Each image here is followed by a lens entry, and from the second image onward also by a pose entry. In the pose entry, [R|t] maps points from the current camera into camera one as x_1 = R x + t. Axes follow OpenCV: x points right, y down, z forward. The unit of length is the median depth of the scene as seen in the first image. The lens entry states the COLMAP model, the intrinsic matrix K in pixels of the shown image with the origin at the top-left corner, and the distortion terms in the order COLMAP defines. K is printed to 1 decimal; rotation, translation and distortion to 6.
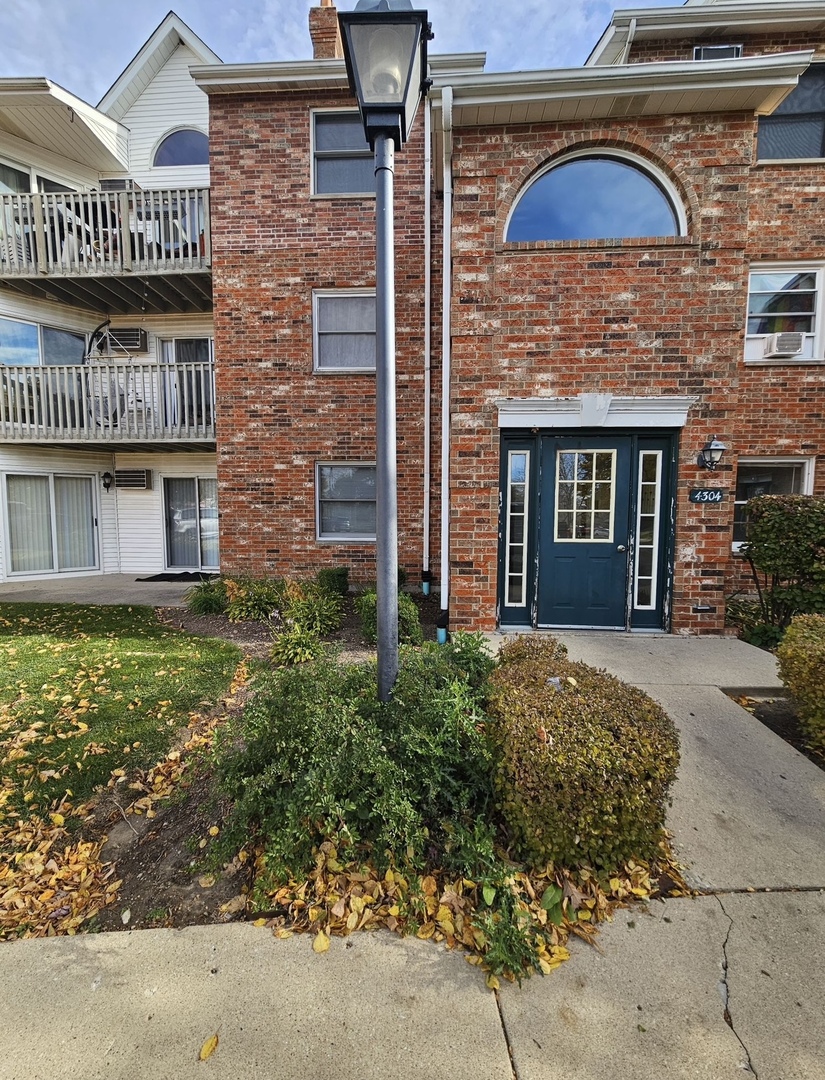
lens RADIAL K [[434.3, 0, 413.3], [0, 434.3, 520.3], [0, 0, 1]] dist [0.000031, 0.000024]
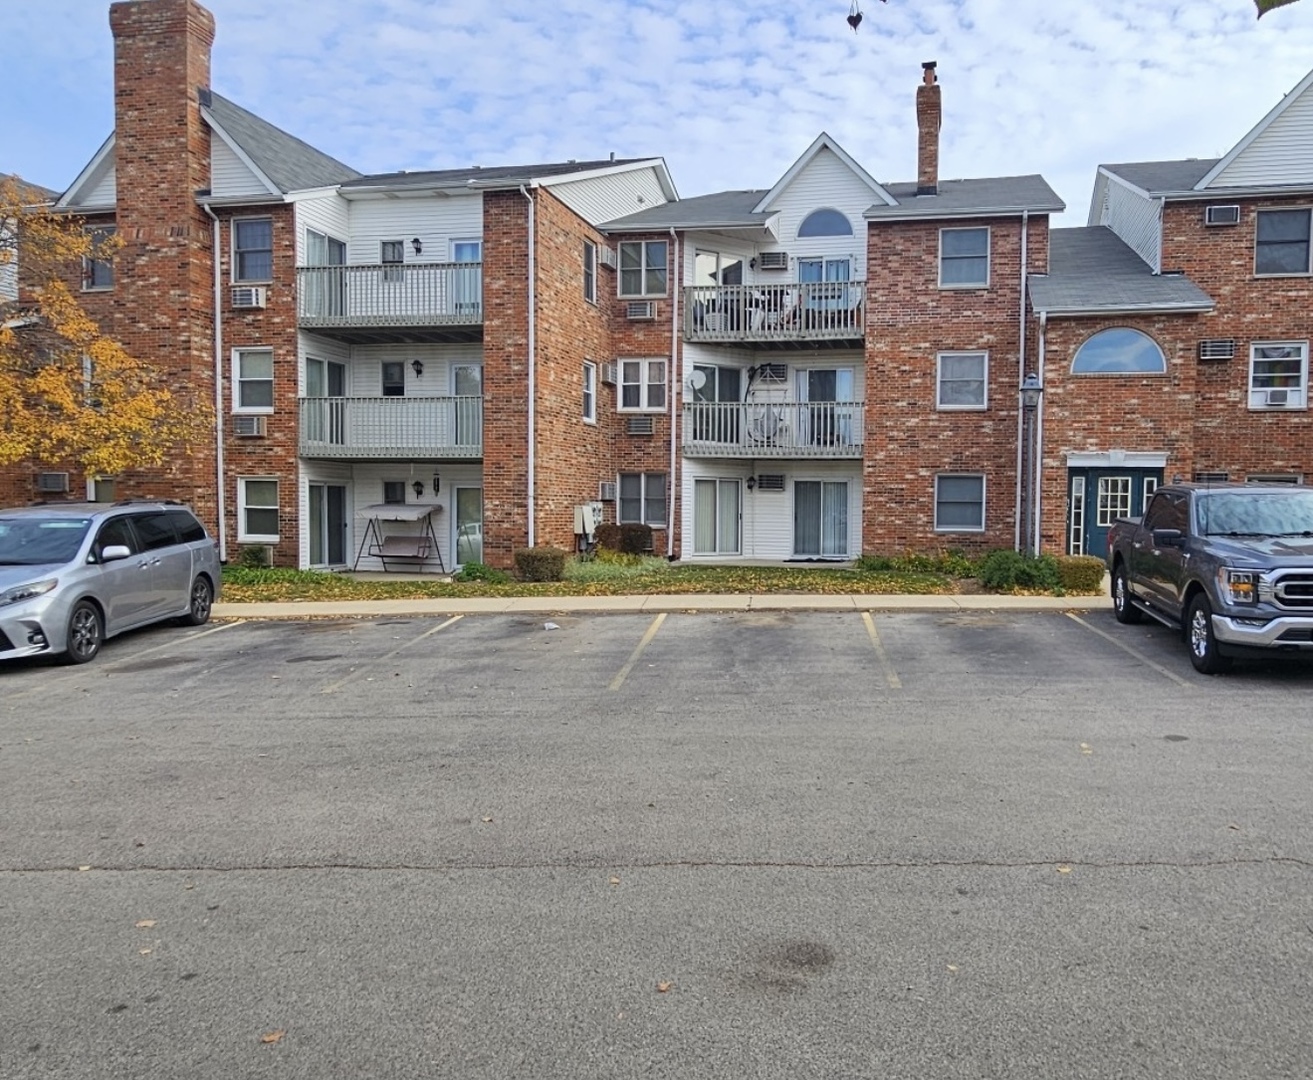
lens RADIAL K [[1386.6, 0, 656.5], [0, 1386.6, 540.0], [0, 0, 1]] dist [0.006697, 0.009550]
pose [[0.989671, 0.012518, -0.142811, -0.493335], [-0.013409, 0.999896, -0.005276, 0.117599], [0.142730, 0.007136, 0.989736, -3.640776]]
